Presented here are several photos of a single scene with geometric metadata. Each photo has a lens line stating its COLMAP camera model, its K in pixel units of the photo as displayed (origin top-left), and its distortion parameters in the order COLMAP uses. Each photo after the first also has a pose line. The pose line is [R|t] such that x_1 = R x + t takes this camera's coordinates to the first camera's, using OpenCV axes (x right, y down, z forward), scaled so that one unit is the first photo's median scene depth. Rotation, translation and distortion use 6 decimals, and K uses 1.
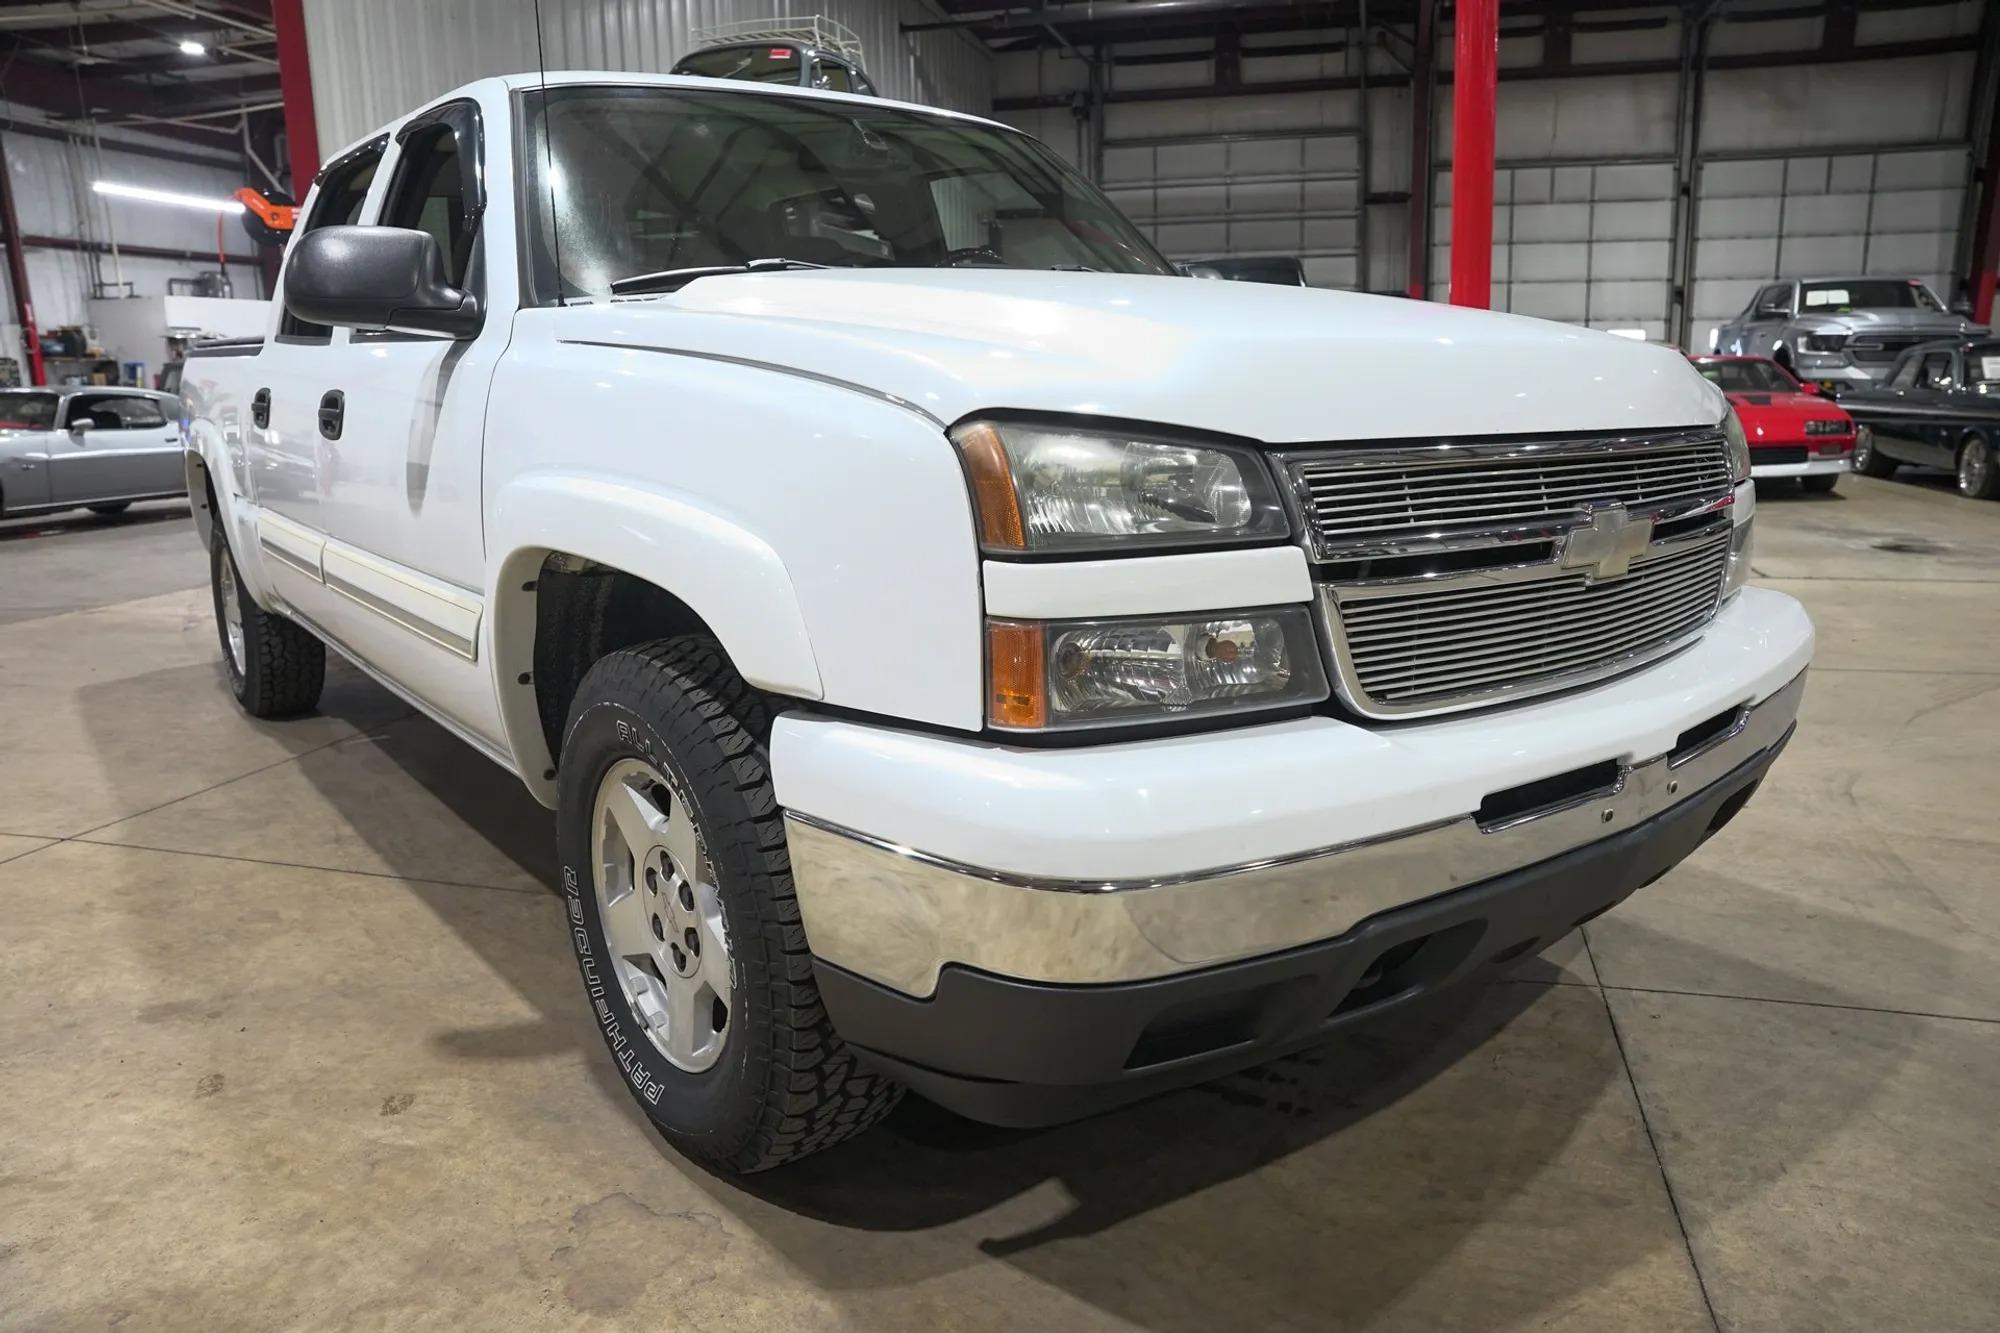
lens RADIAL K [[1370.3, 0, 1004.2], [0, 1370.3, 665.8], [0, 0, 1]] dist [-0.144761, 0.115783]
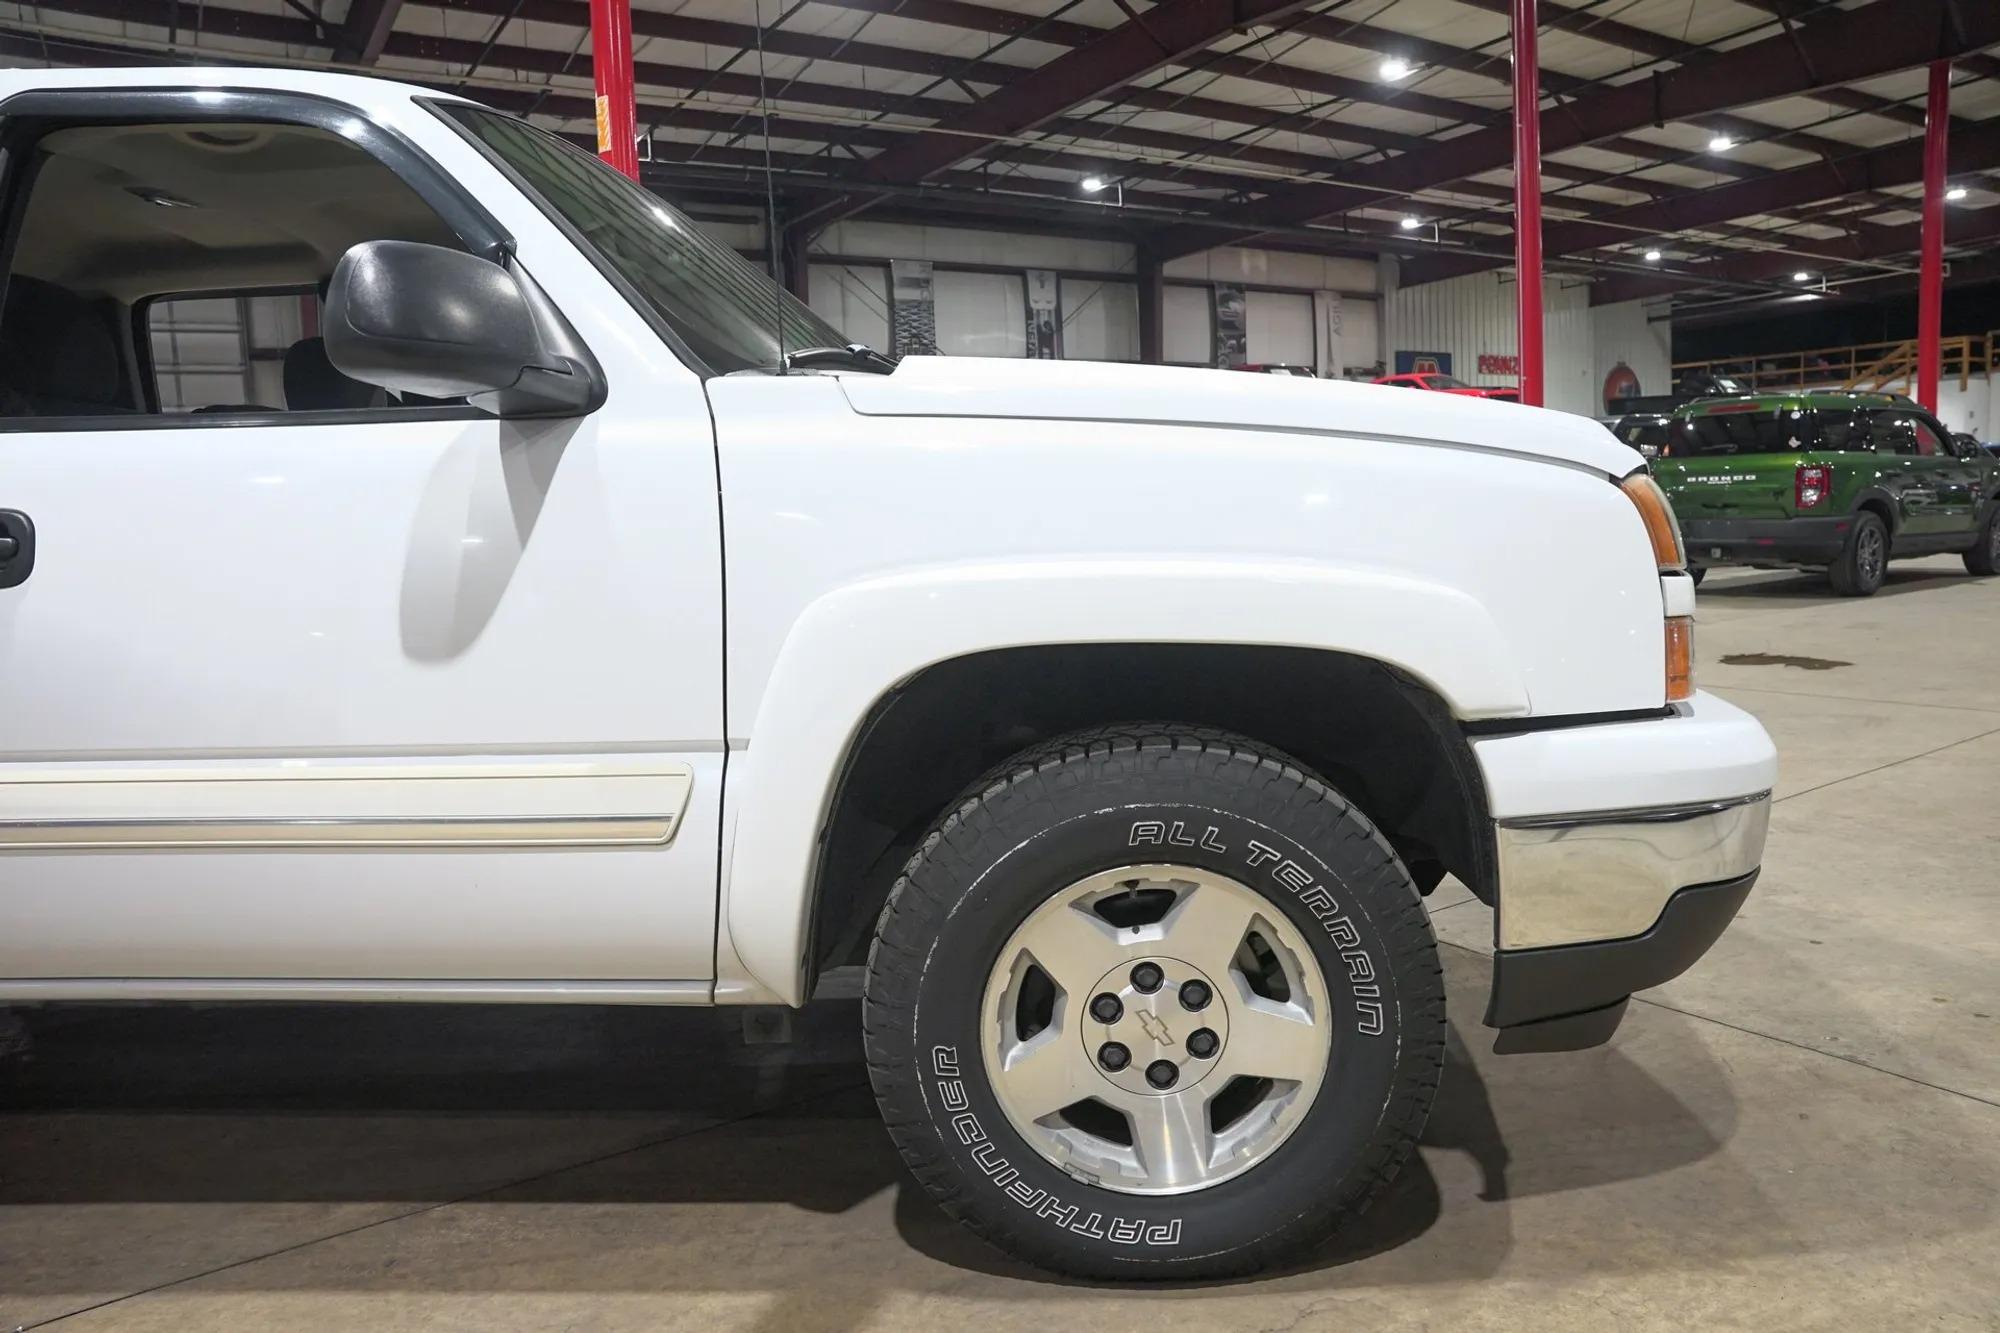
lens RADIAL K [[1370.3, 0, 1004.2], [0, 1370.3, 665.8], [0, 0, 1]] dist [-0.144761, 0.115783]
pose [[0.661810, -0.099108, 0.743092, -0.621751], [0.187101, 0.981692, -0.035705, -0.028820], [-0.725948, 0.162663, 0.668236, 0.268887]]
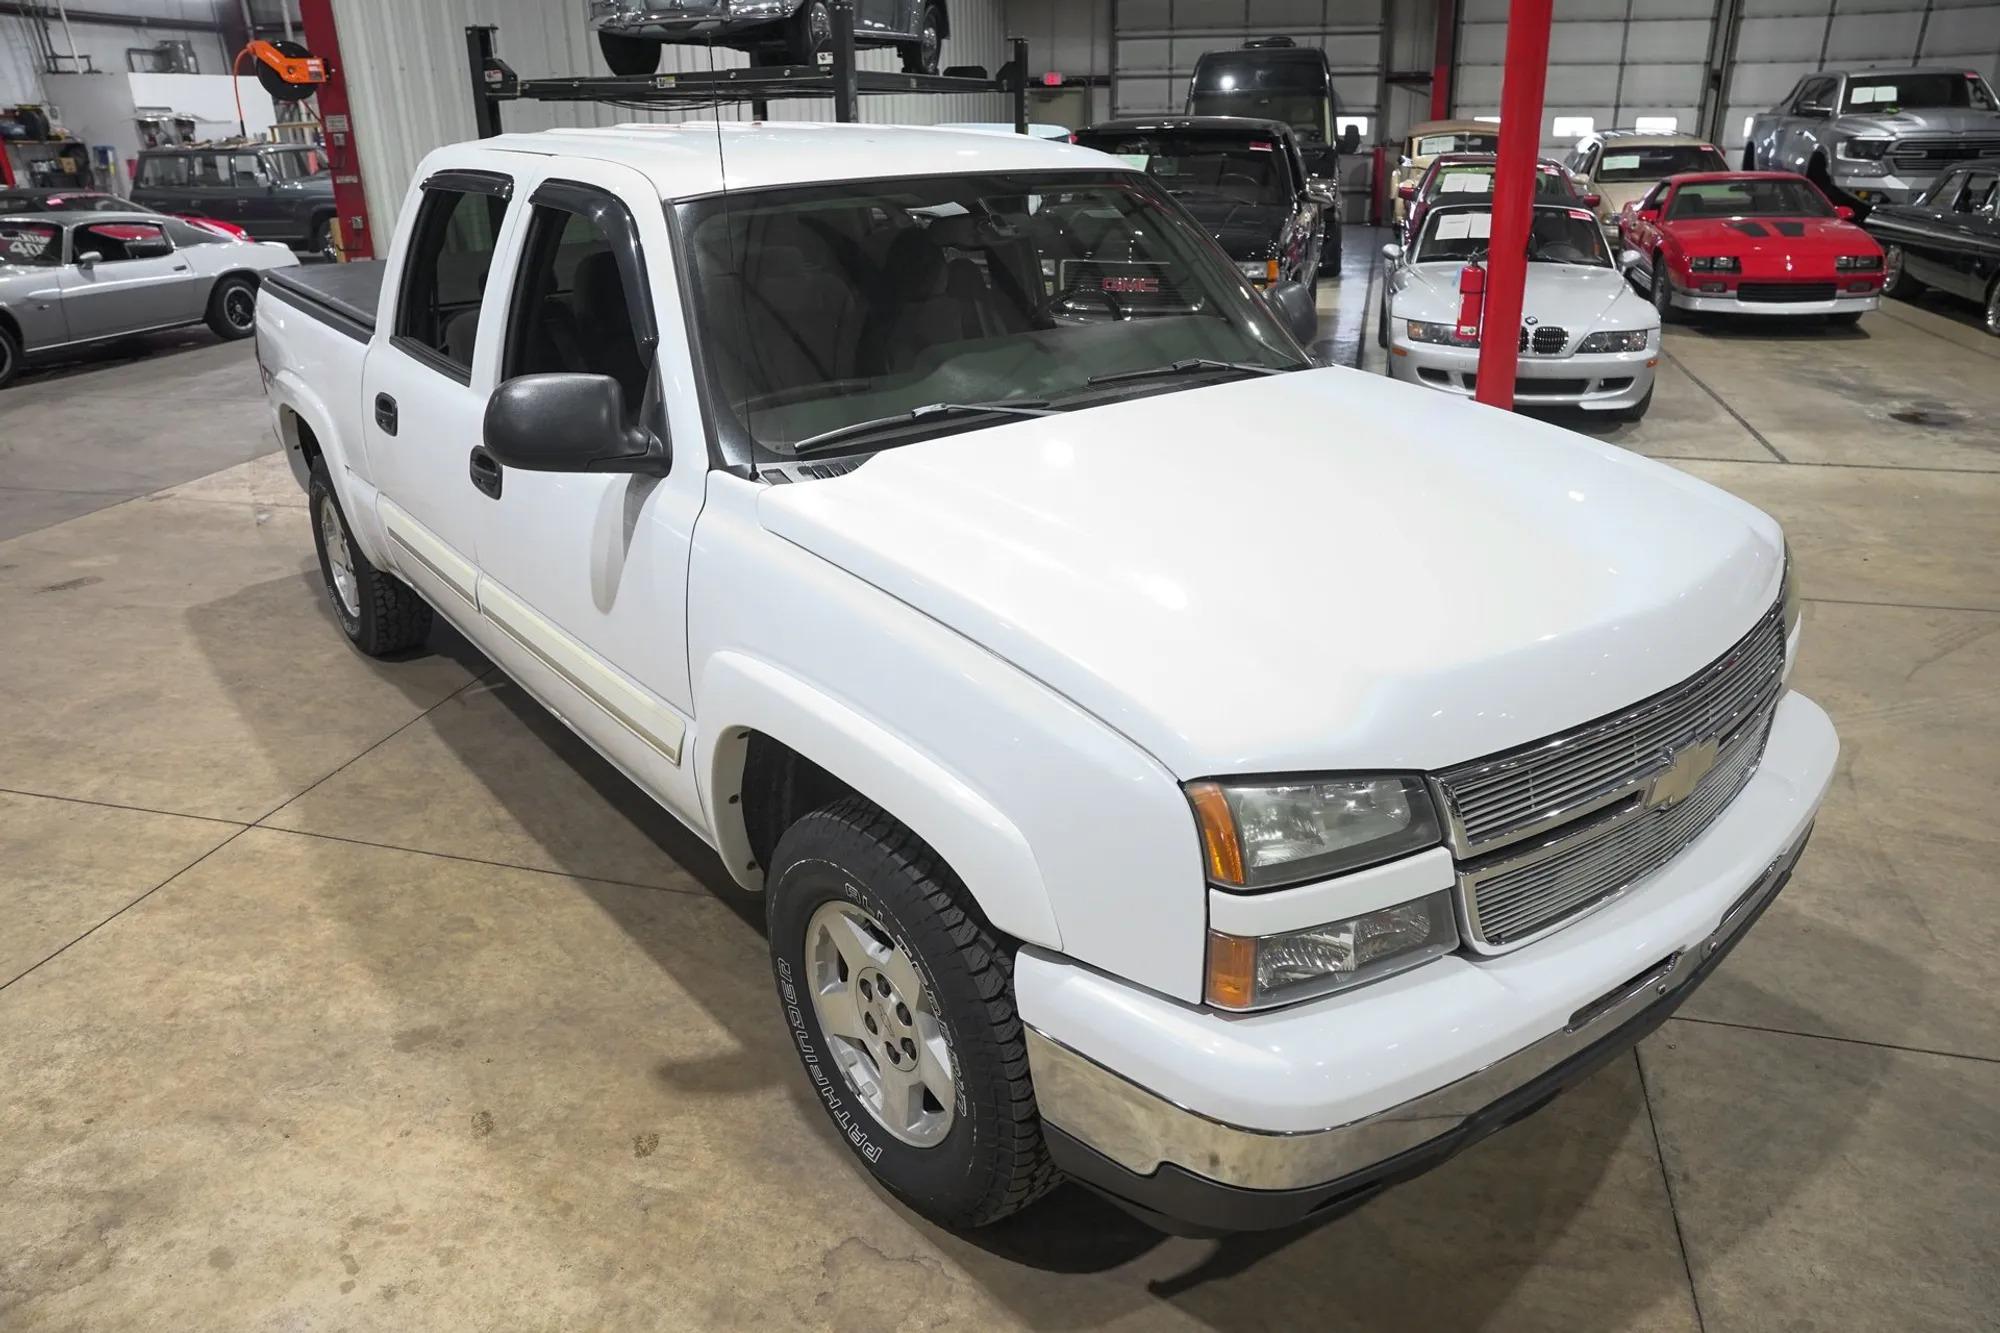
lens RADIAL K [[1370.3, 0, 1004.2], [0, 1370.3, 665.8], [0, 0, 1]] dist [-0.144761, 0.115783]
pose [[0.999982, -0.002357, 0.005451, -0.093583], [0.001335, 0.983590, 0.180412, -0.224447], [-0.005787, -0.180402, 0.983576, -0.091310]]
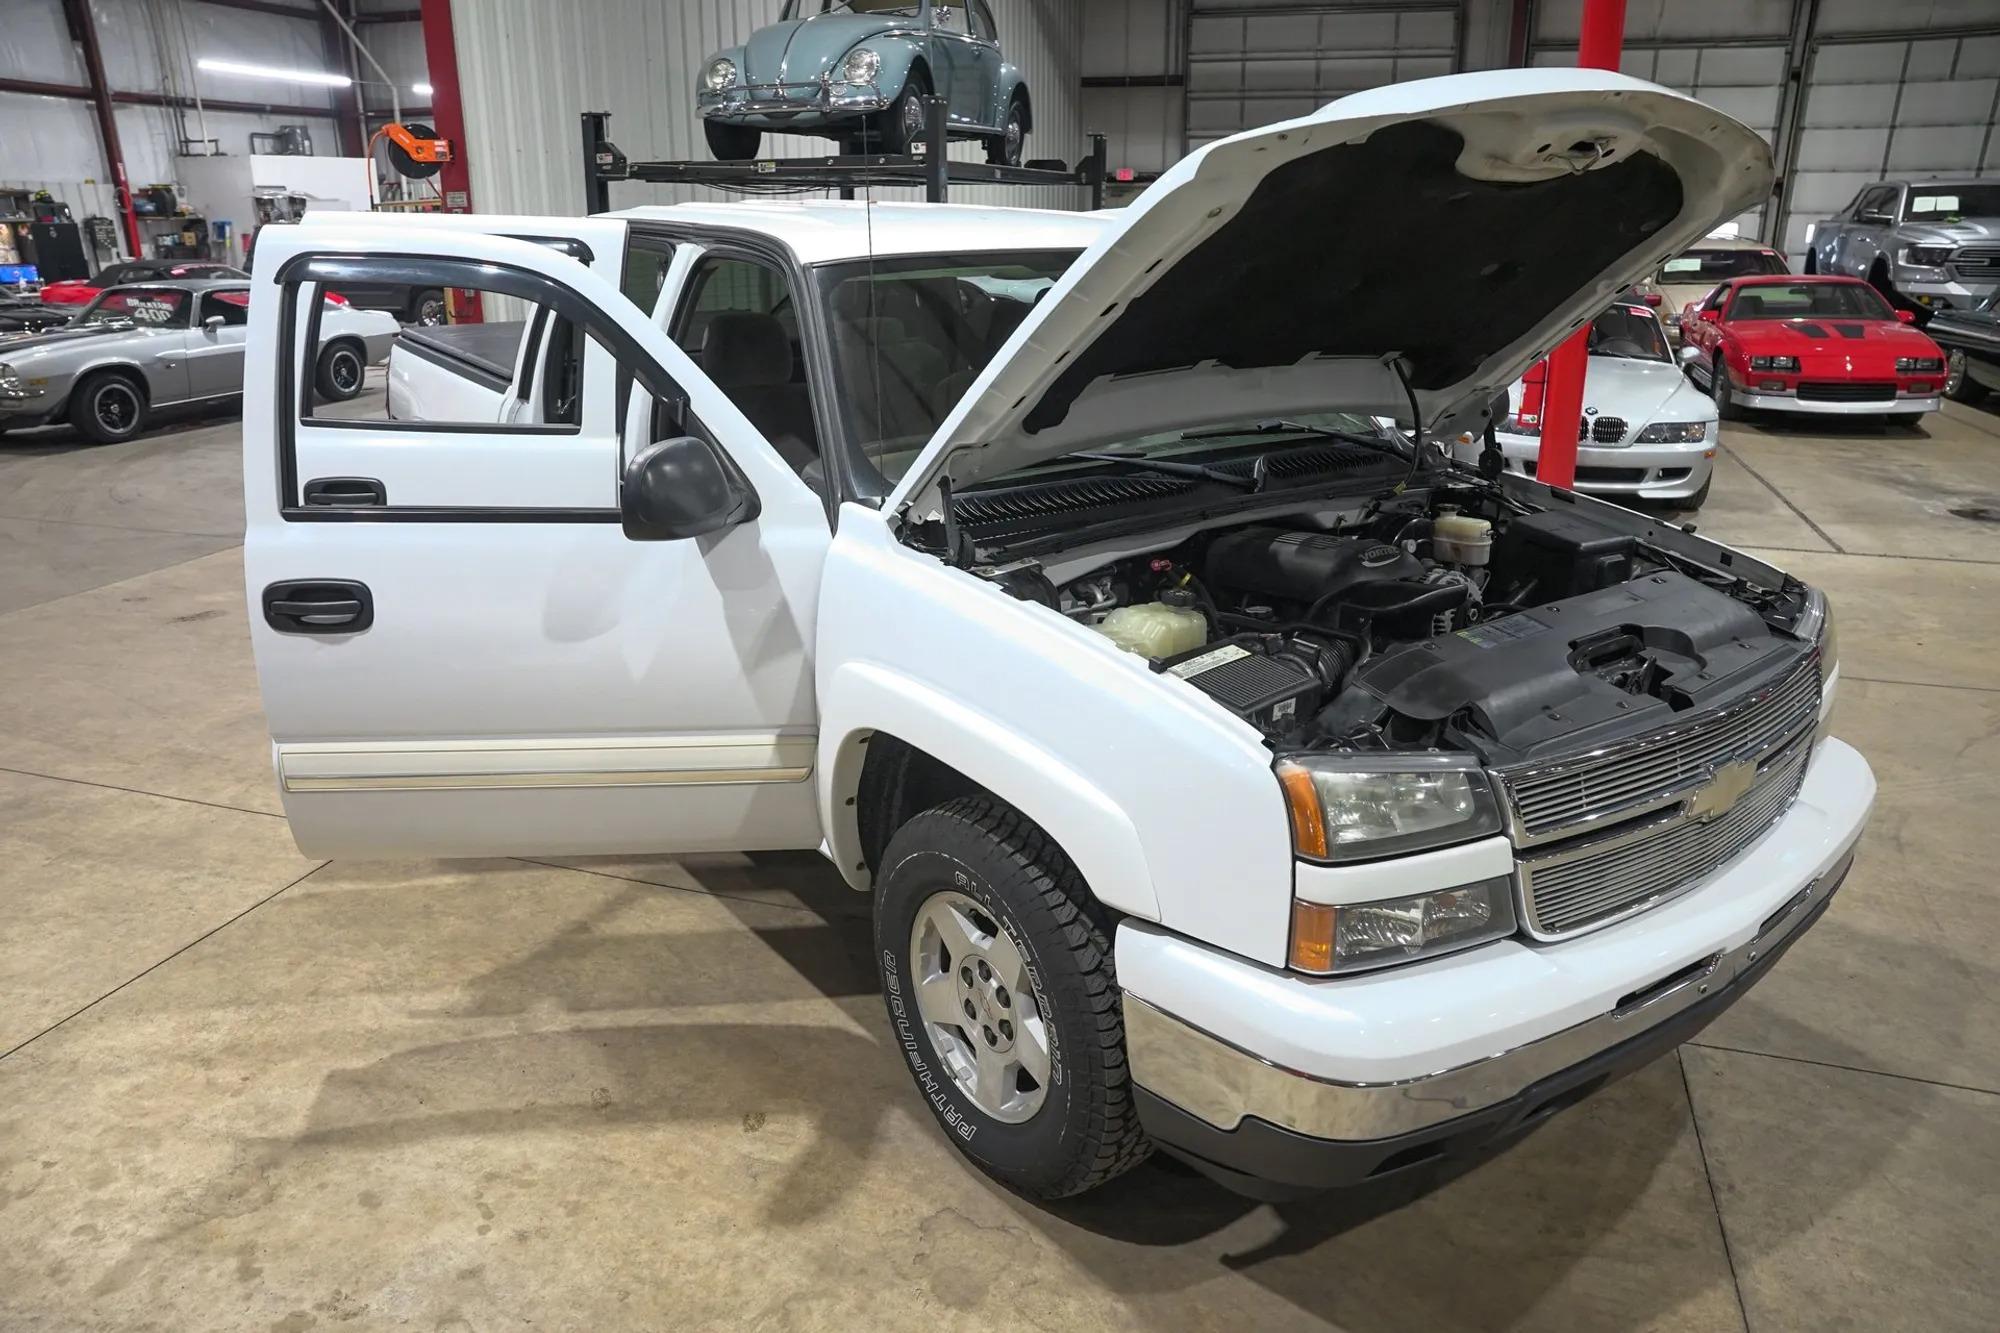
lens RADIAL K [[1370.3, 0, 1004.2], [0, 1370.3, 665.8], [0, 0, 1]] dist [-0.144761, 0.115783]
pose [[0.999005, 0.029267, -0.033656, -0.124061], [-0.025100, 0.992671, 0.118209, -0.195001], [0.036869, -0.117247, 0.992418, -0.179839]]
